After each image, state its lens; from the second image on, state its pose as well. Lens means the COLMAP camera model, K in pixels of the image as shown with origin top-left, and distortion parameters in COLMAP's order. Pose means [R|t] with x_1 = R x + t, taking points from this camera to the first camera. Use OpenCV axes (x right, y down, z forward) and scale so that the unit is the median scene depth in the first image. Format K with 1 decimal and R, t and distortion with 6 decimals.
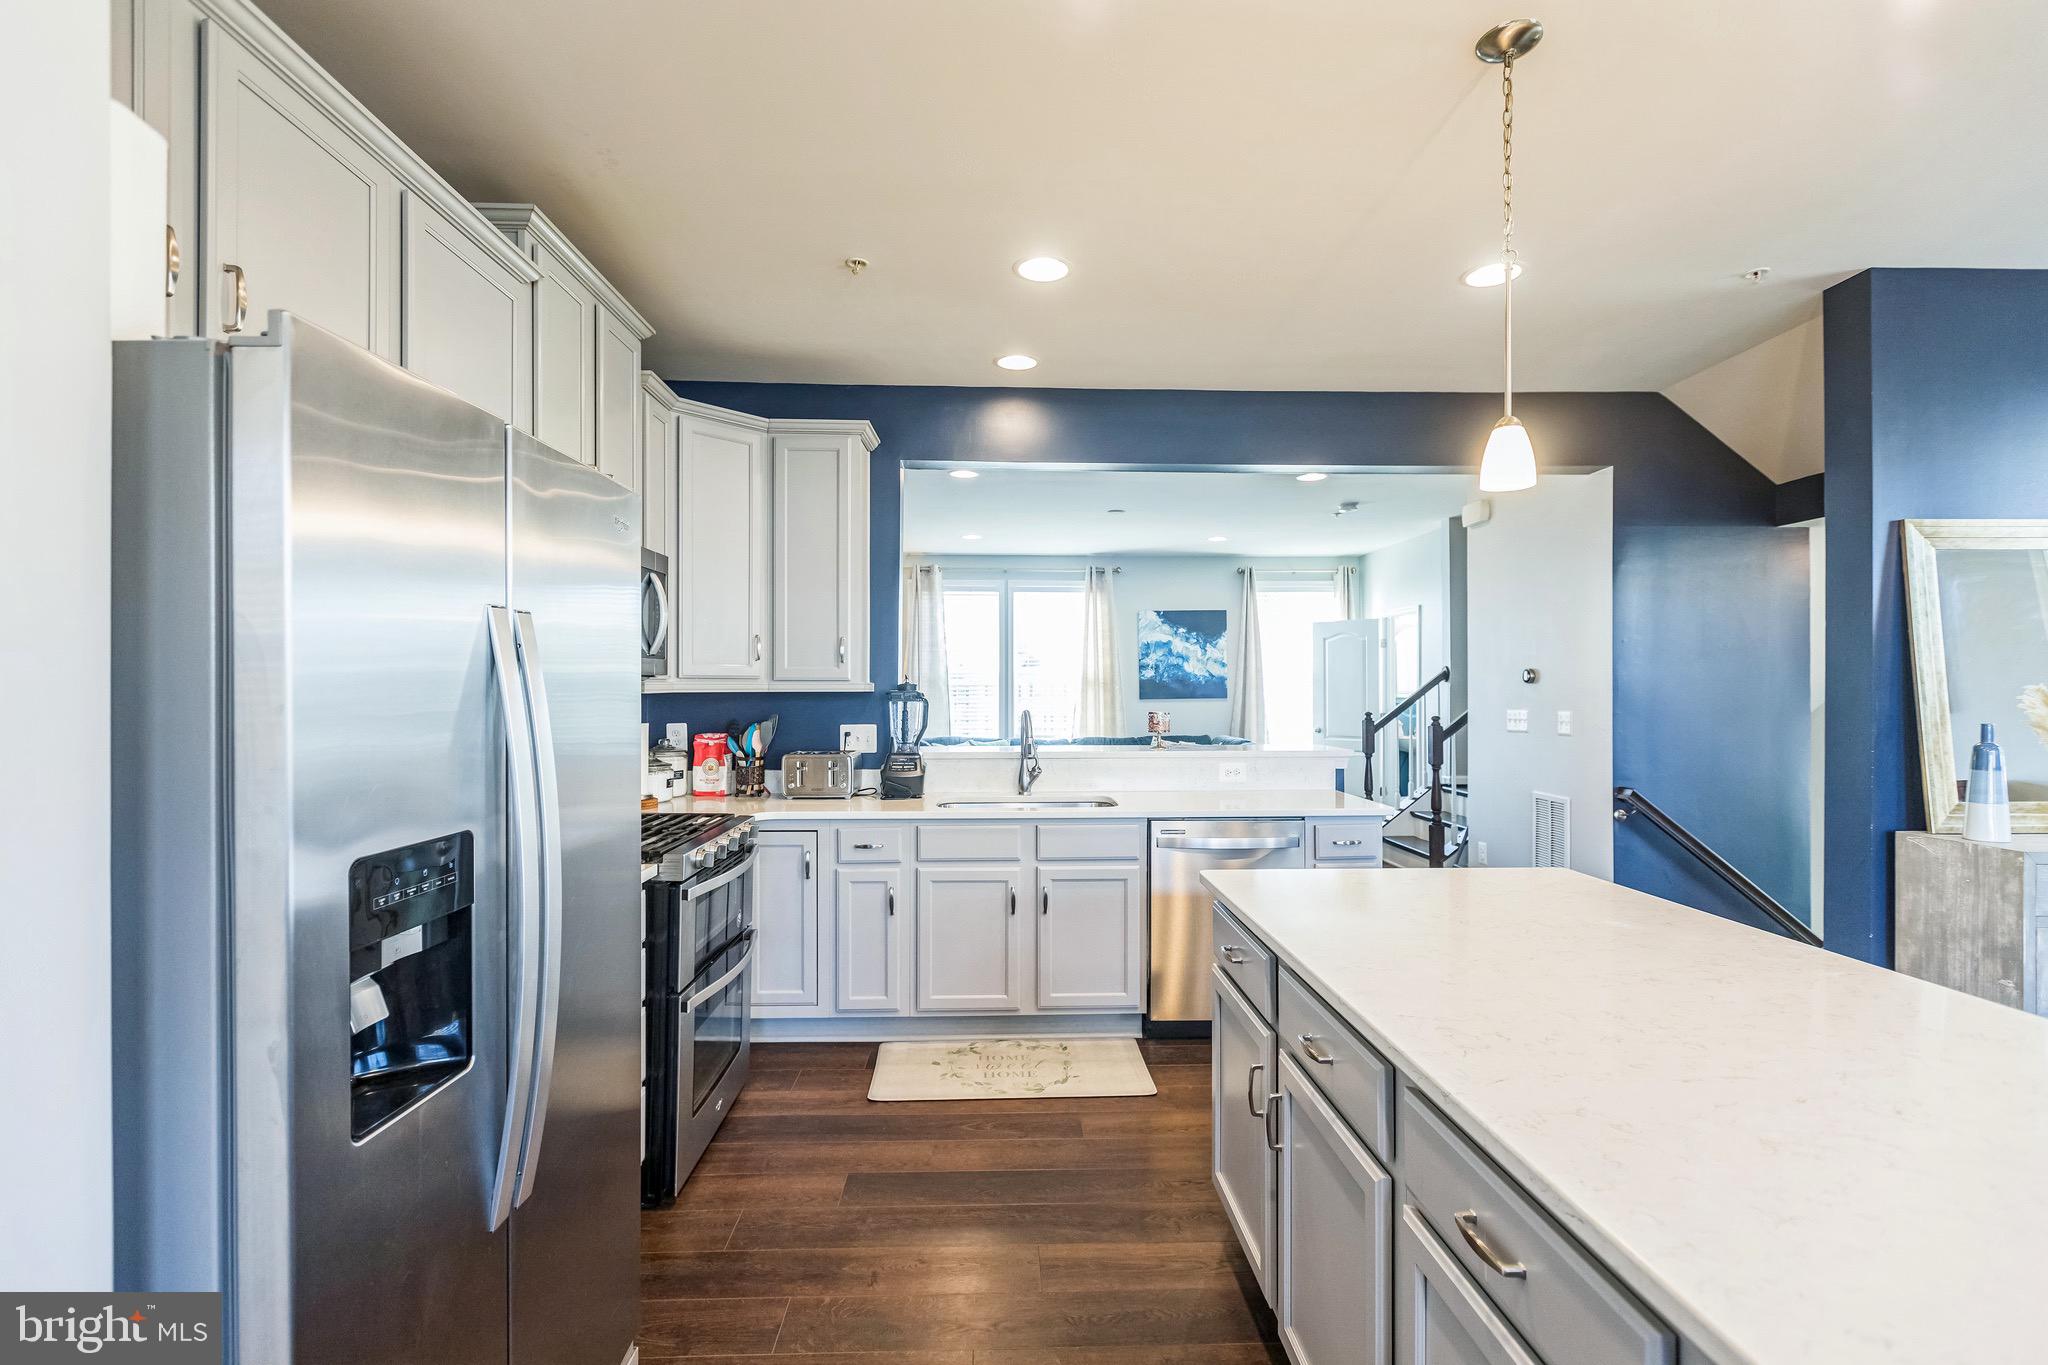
lens RADIAL K [[913.2, 0, 1026.0], [0, 913.2, 687.3], [0, 0, 1]] dist [0.005492, -0.001992]
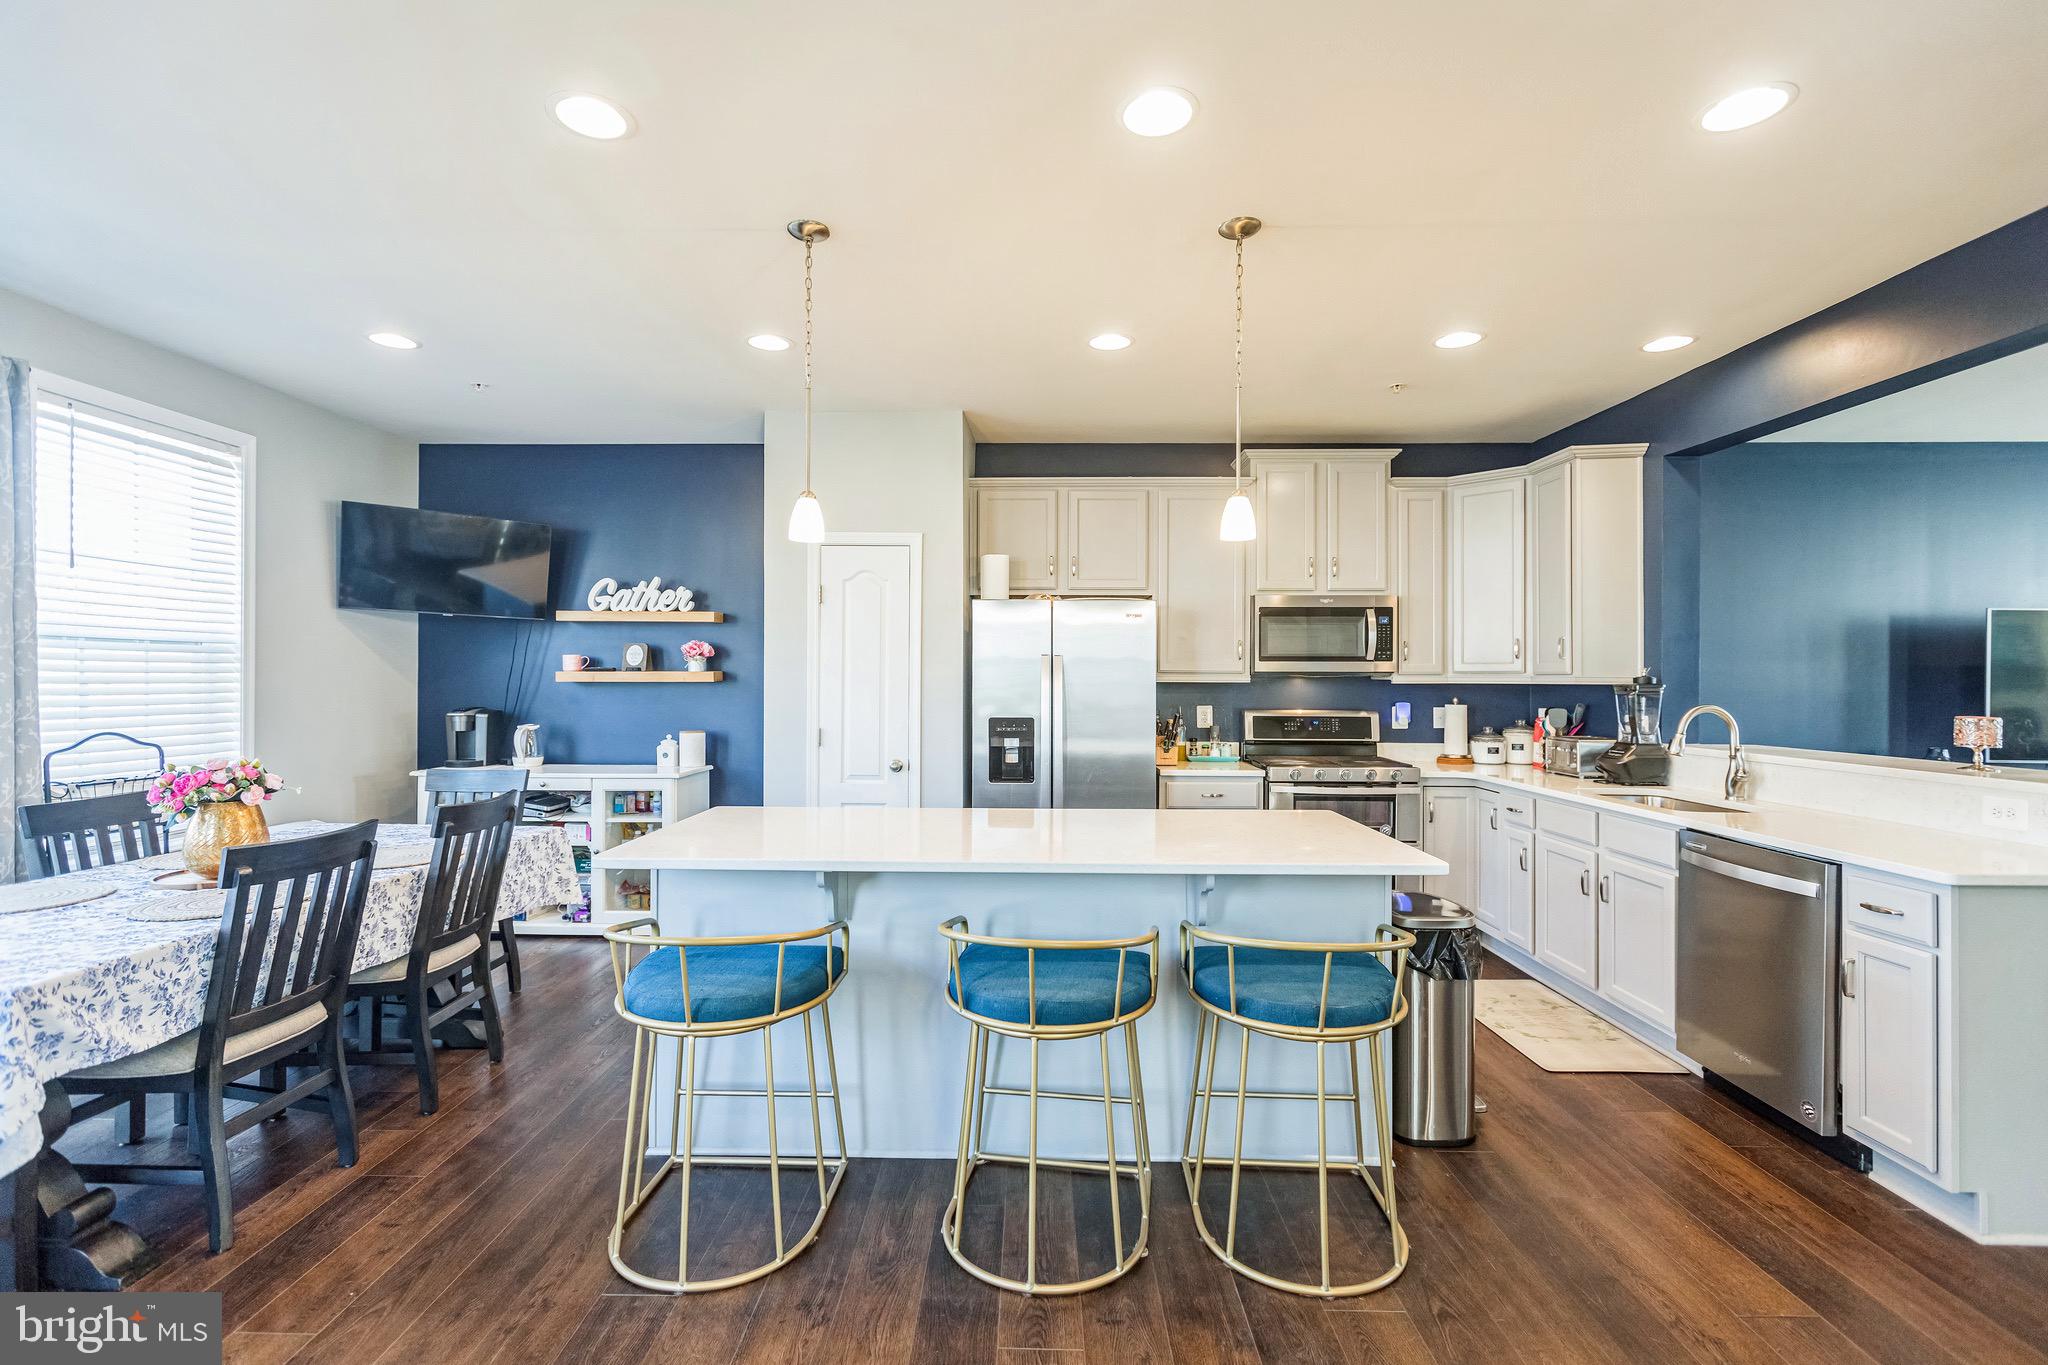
lens RADIAL K [[913.2, 0, 1024.5], [0, 913.2, 685.6], [0, 0, 1]] dist [0.005492, -0.001992]
pose [[-0.052327, 0.013910, -0.998533, 0.896143], [-0.005103, 0.999886, 0.014196, -0.006315], [0.998617, 0.005839, -0.052250, 0.345713]]
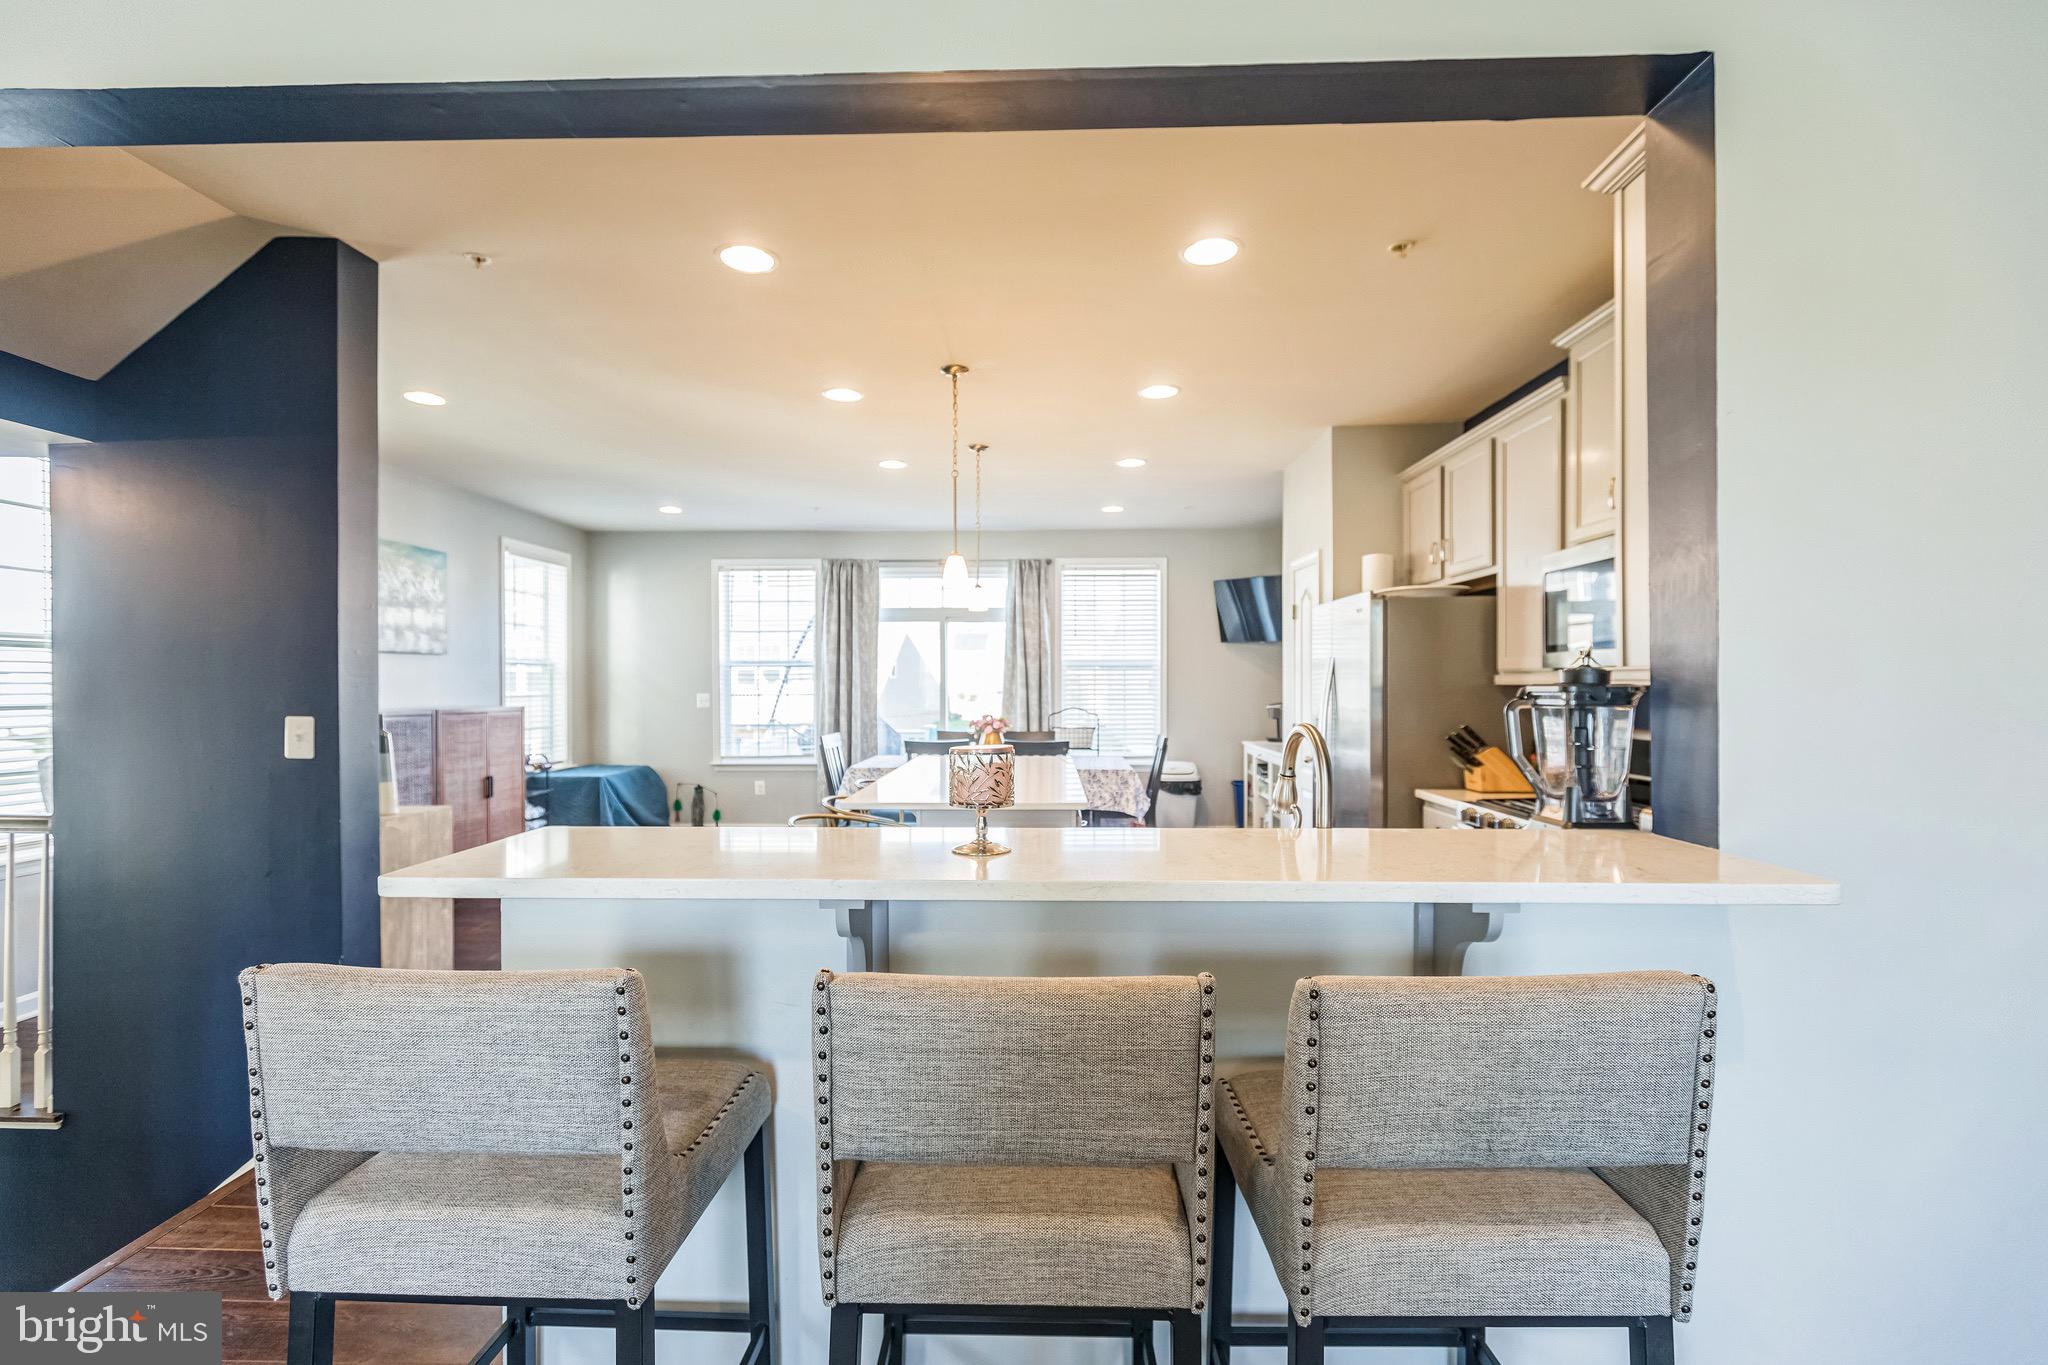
lens RADIAL K [[913.2, 0, 1017.1], [0, 913.2, 689.0], [0, 0, 1]] dist [0.005492, -0.001992]
pose [[-0.998118, 0.000482, 0.061329, 0.117866], [0.000896, 0.999977, 0.006710, 0.002492], [-0.061324, 0.006752, -0.998095, 1.397051]]
